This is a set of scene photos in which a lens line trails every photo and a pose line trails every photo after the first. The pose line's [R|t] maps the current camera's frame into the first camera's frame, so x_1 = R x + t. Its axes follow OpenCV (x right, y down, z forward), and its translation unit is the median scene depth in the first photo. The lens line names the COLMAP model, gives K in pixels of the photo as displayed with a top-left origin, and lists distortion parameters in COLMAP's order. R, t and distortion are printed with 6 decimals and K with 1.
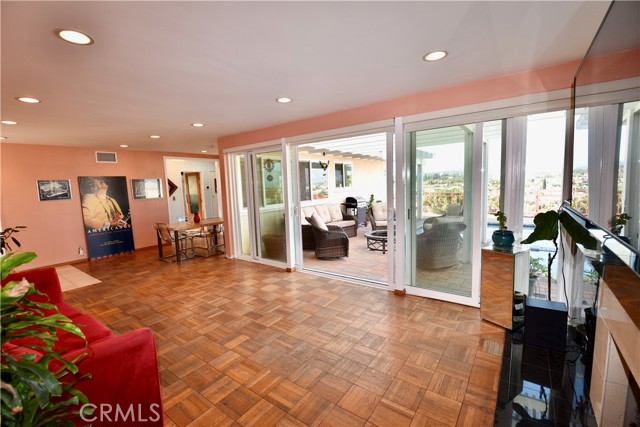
lens RADIAL K [[276.9, 0, 325.0], [0, 276.9, 212.8], [0, 0, 1]] dist [-0.008895, -0.006244]
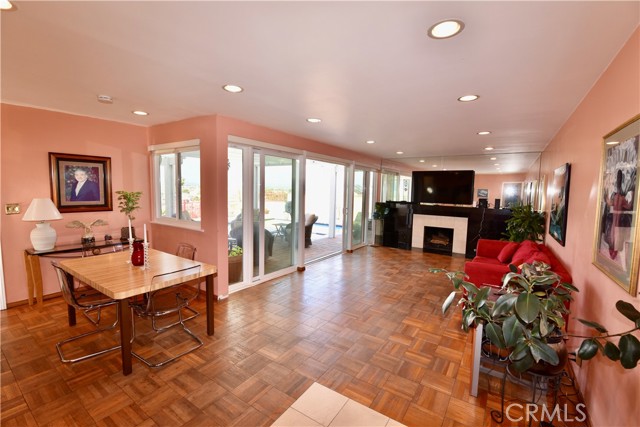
lens RADIAL K [[276.9, 0, 323.1], [0, 276.9, 215.0], [0, 0, 1]] dist [-0.008895, -0.006244]
pose [[-0.033701, -0.048299, 0.998264, -1.309233], [0.081619, 0.995362, 0.050914, -0.061042], [-0.996094, 0.083193, -0.029602, 0.998134]]
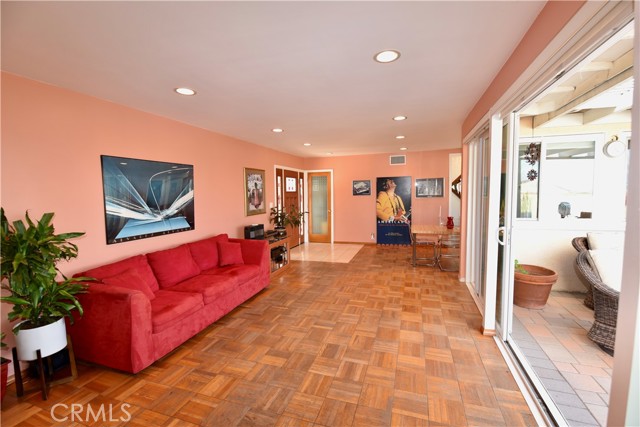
lens RADIAL K [[276.9, 0, 323.2], [0, 276.9, 211.9], [0, 0, 1]] dist [-0.008895, -0.006244]
pose [[0.296744, 0.098597, -0.949853, 0.325454], [-0.091887, 0.992988, 0.074369, -0.061425], [0.950526, 0.065210, 0.303723, 0.507102]]
